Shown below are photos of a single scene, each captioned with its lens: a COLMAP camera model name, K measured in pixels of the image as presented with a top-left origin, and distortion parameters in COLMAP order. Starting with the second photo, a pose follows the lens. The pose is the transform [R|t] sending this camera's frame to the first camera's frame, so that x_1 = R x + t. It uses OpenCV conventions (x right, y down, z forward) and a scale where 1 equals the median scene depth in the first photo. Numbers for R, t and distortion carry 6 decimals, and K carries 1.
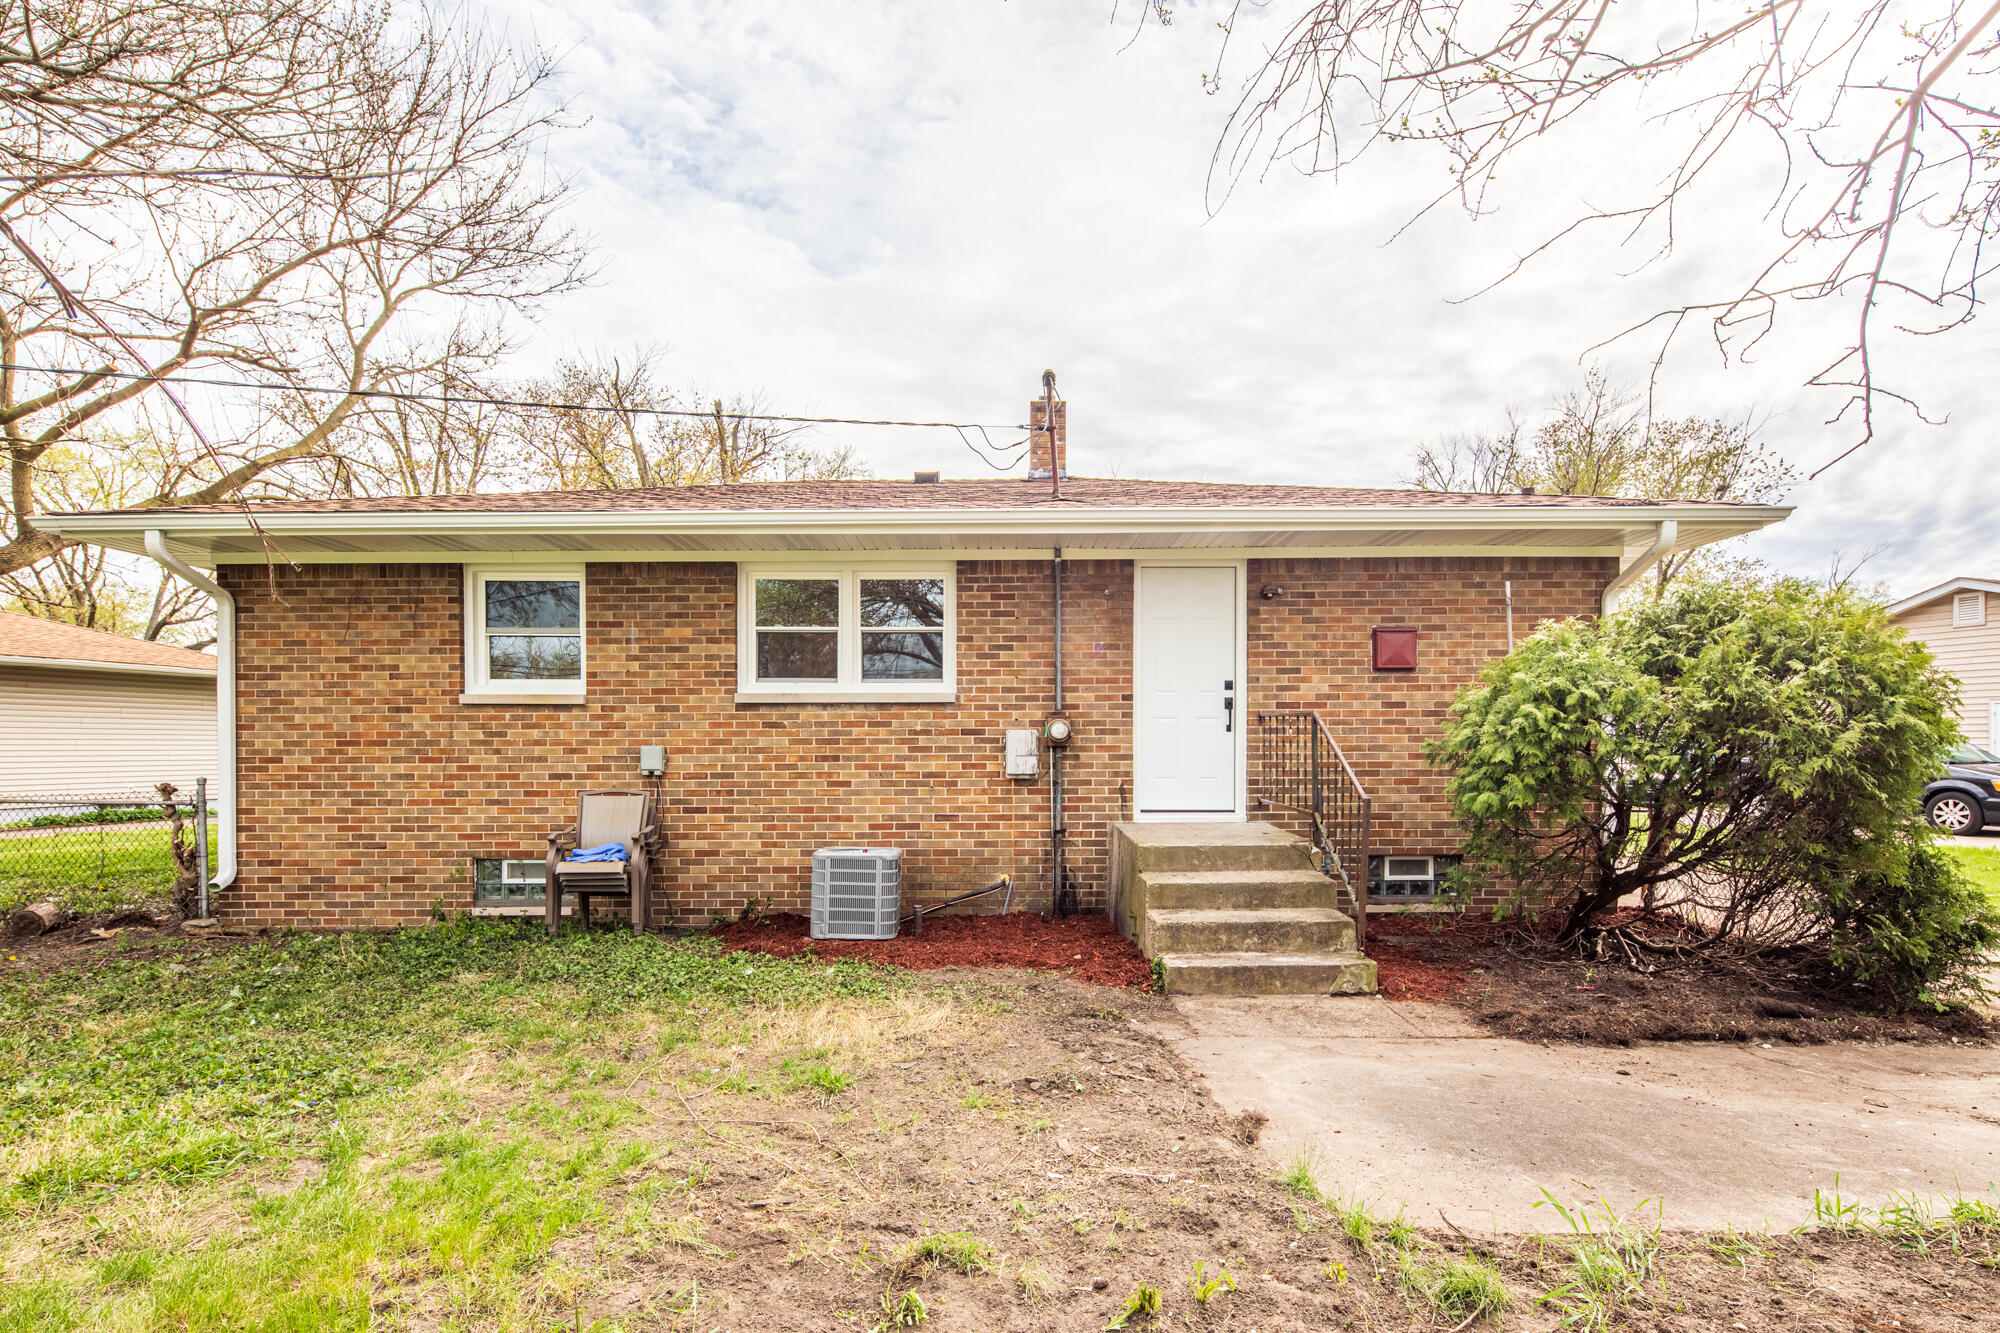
lens RADIAL K [[961.1, 0, 1016.3], [0, 961.1, 750.1], [0, 0, 1]] dist [0.002712, -0.002073]
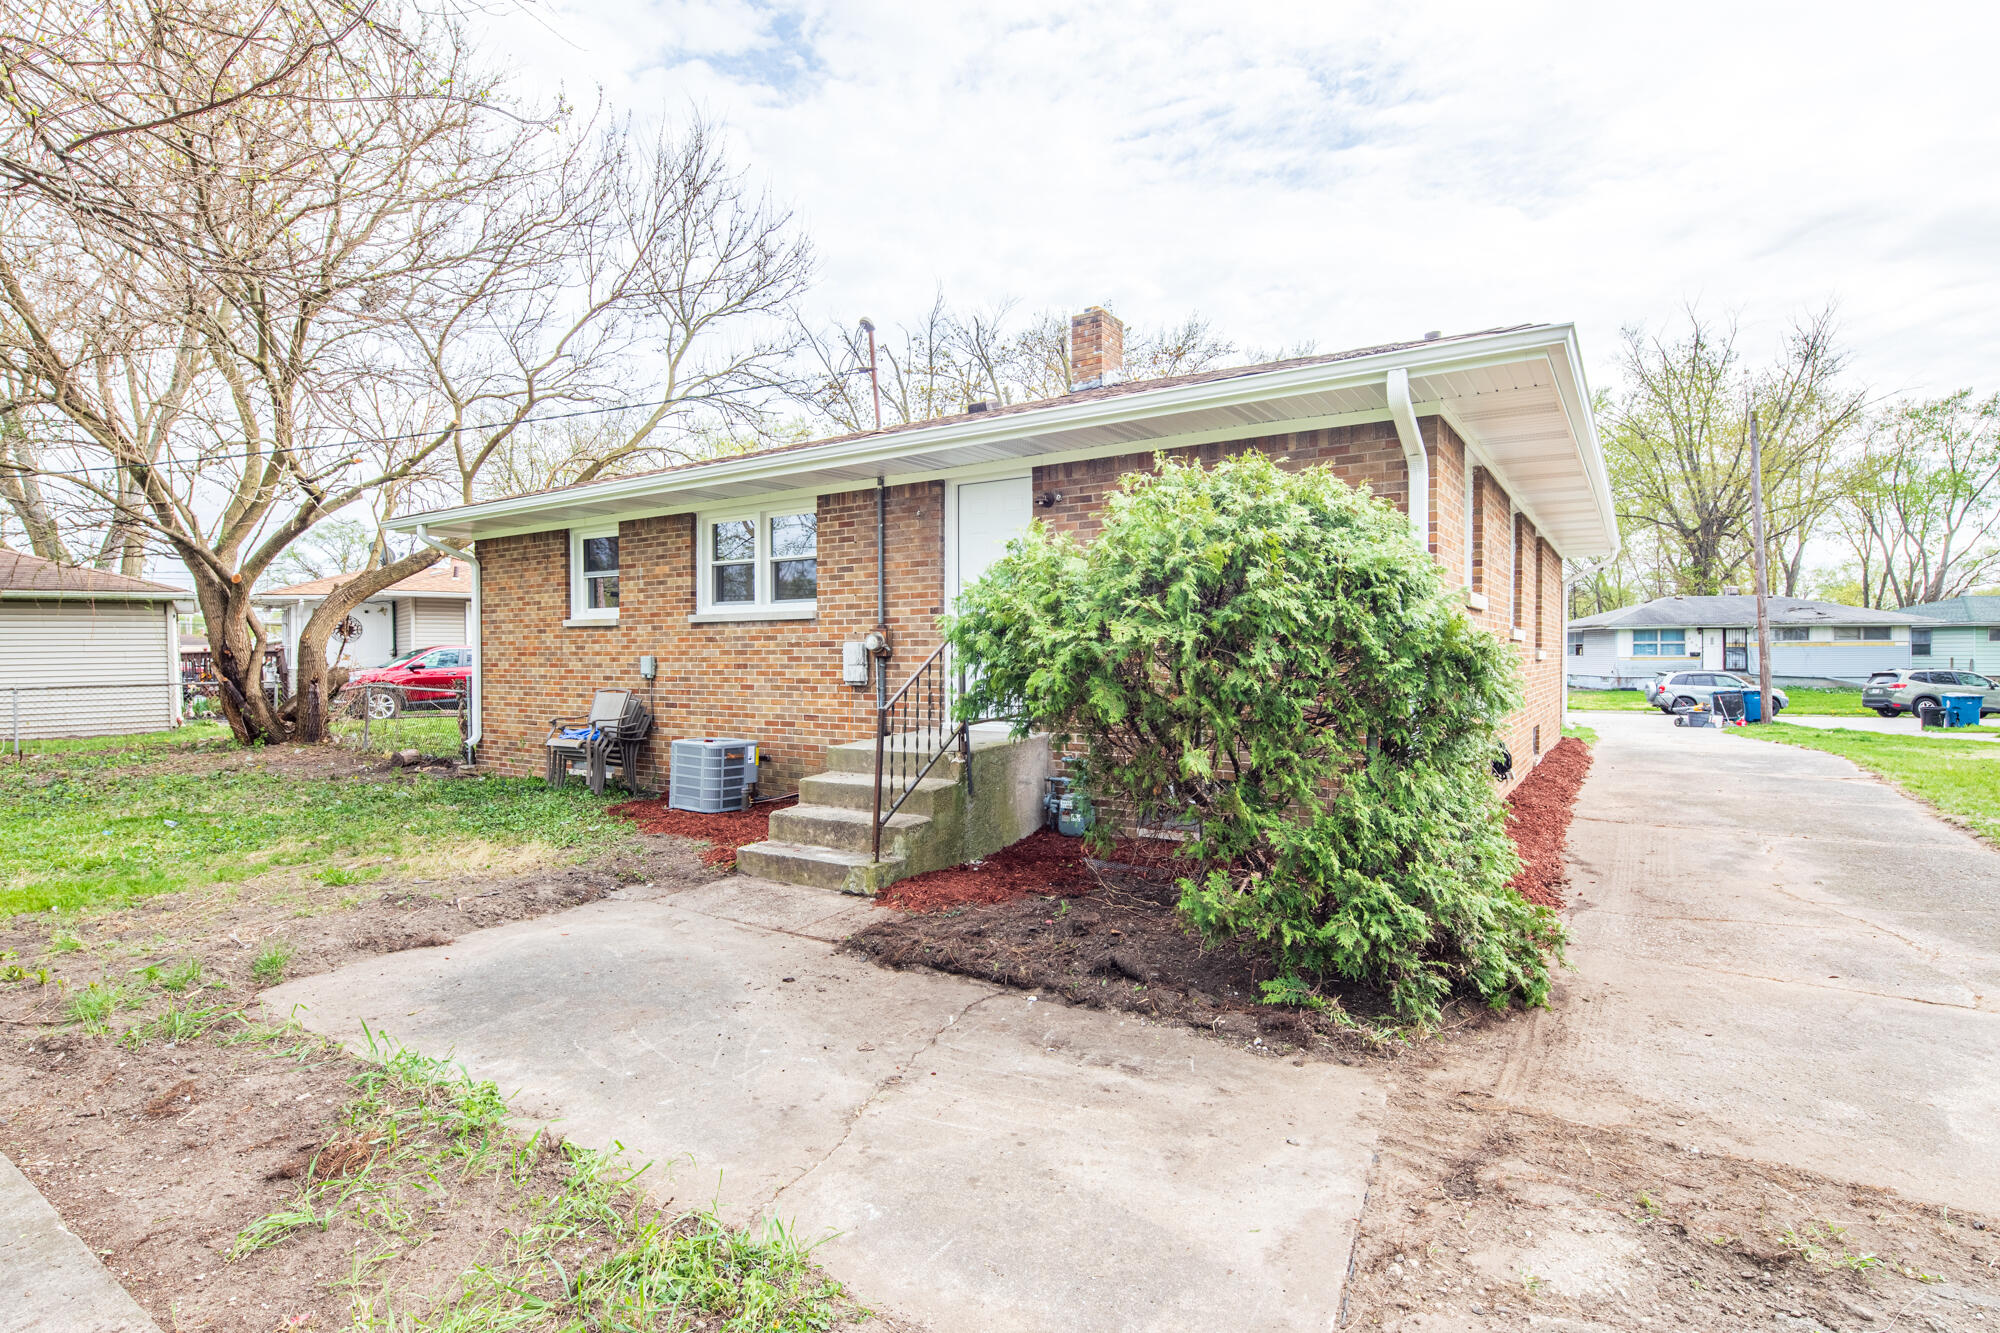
lens RADIAL K [[961.1, 0, 992.4], [0, 961.1, 666.4], [0, 0, 1]] dist [0.002712, -0.002073]
pose [[0.836052, 0.006529, -0.548612, 0.748410], [-0.001961, 0.999958, 0.008912, -0.002730], [0.548647, -0.006375, 0.836030, 0.148523]]
